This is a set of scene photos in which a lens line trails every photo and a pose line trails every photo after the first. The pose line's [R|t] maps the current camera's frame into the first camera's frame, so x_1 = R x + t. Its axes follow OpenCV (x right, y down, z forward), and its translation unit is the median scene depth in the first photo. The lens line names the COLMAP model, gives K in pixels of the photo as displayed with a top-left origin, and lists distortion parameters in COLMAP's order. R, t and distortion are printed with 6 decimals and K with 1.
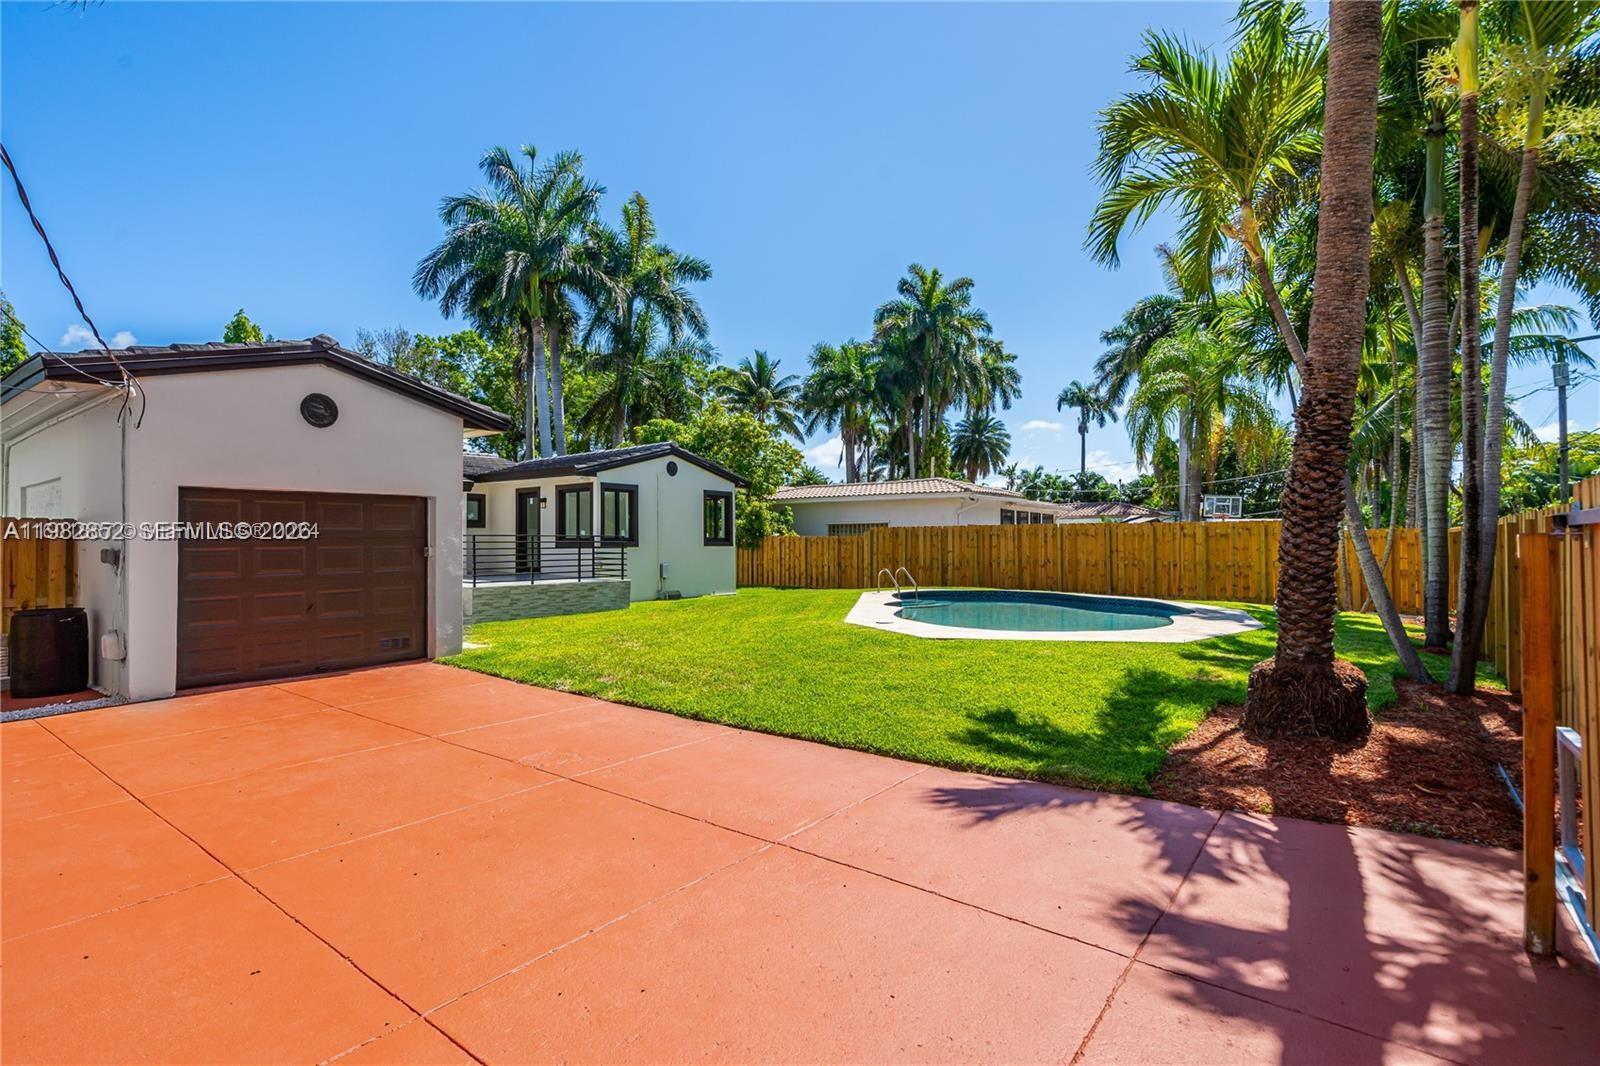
lens RADIAL K [[772.8, 0, 798.9], [0, 772.8, 537.1], [0, 0, 1]] dist [-0.006695, -0.000456]
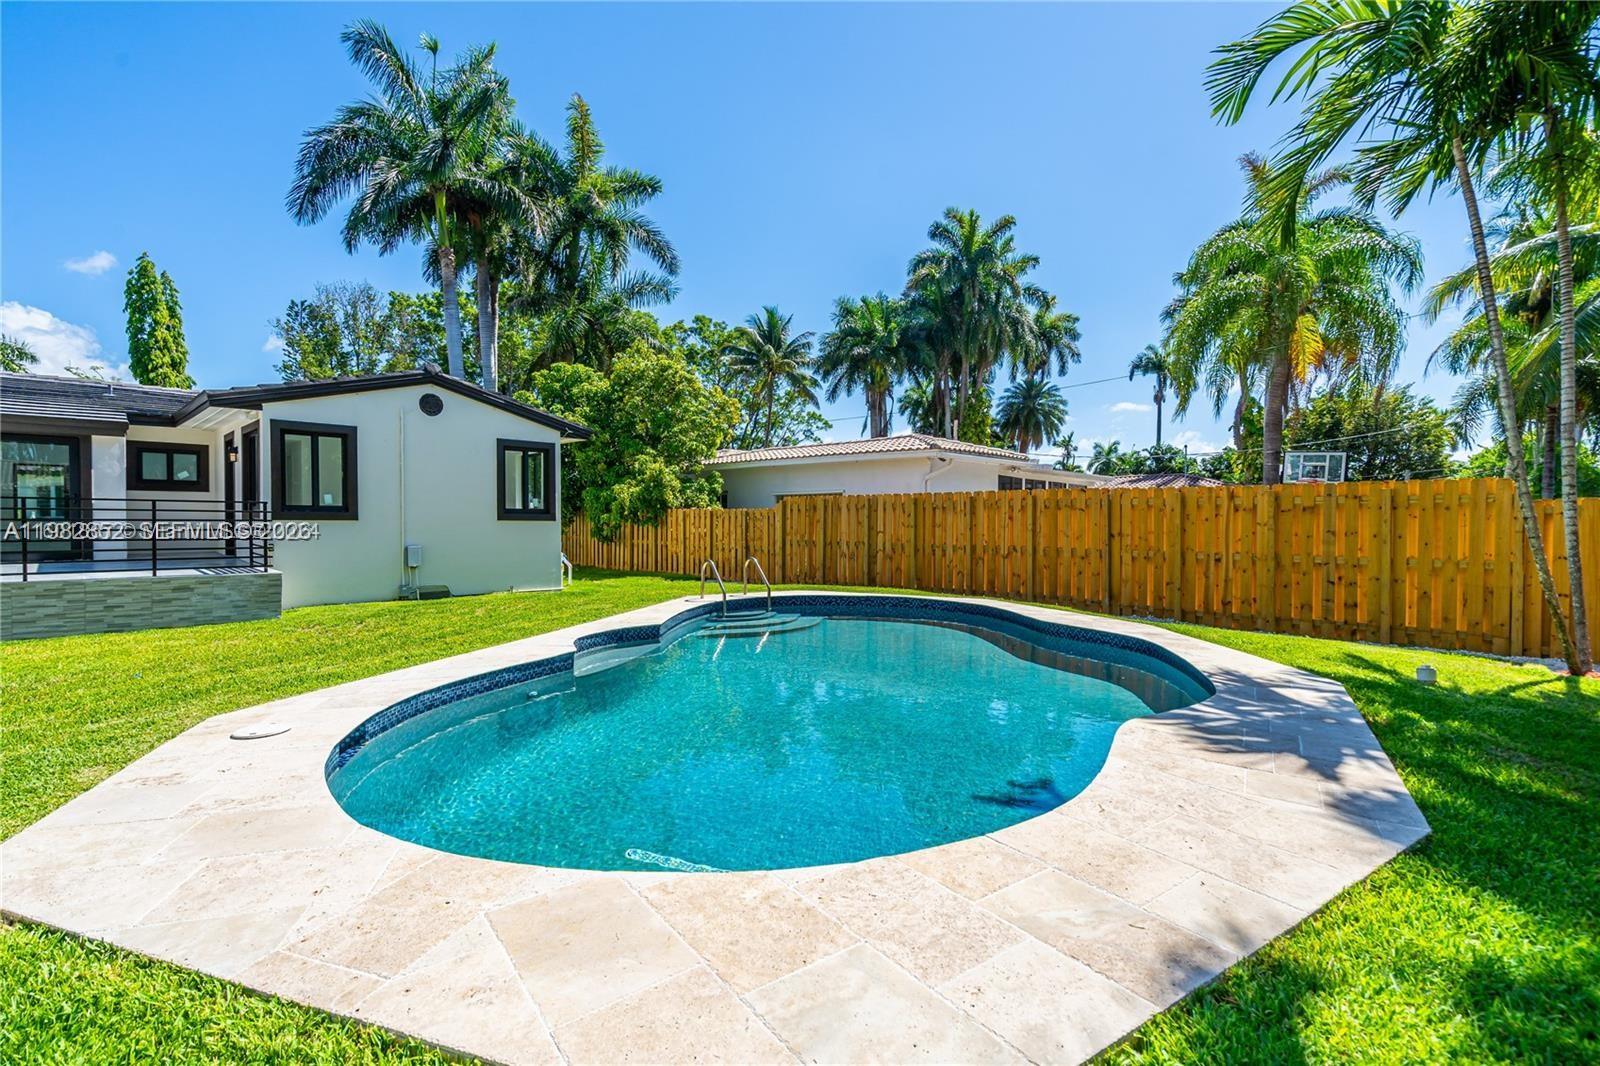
lens RADIAL K [[734.2, 0, 802.6], [0, 734.2, 527.4], [0, 0, 1]] dist [-0.001641, 0.000555]
pose [[0.993412, 0.010220, -0.114144, 0.087107], [-0.008255, 0.999810, 0.017675, 0.001664], [0.114303, -0.016616, 0.993307, 0.151389]]
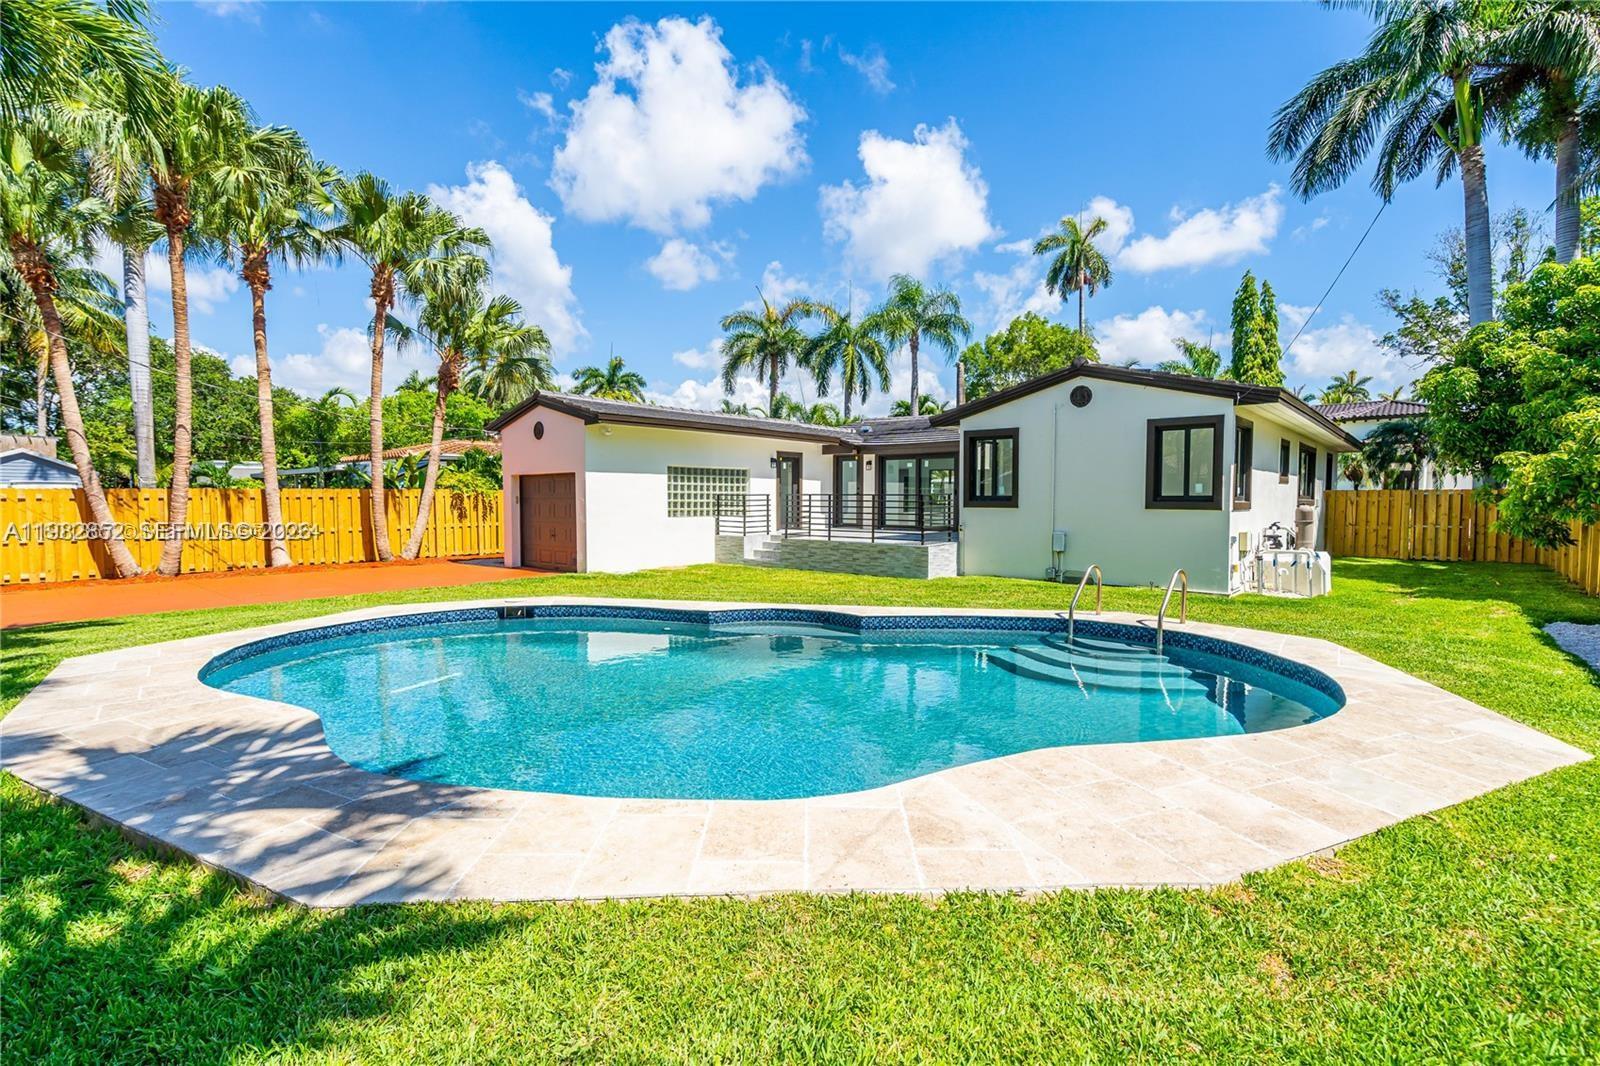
lens RADIAL K [[734.2, 0, 797.5], [0, 734.2, 530.9], [0, 0, 1]] dist [-0.001641, 0.000555]
pose [[-0.064225, 0.048823, -0.996740, 0.194264], [0.006076, 0.998803, 0.048533, -0.000450], [0.997917, -0.002939, -0.064445, 0.297891]]
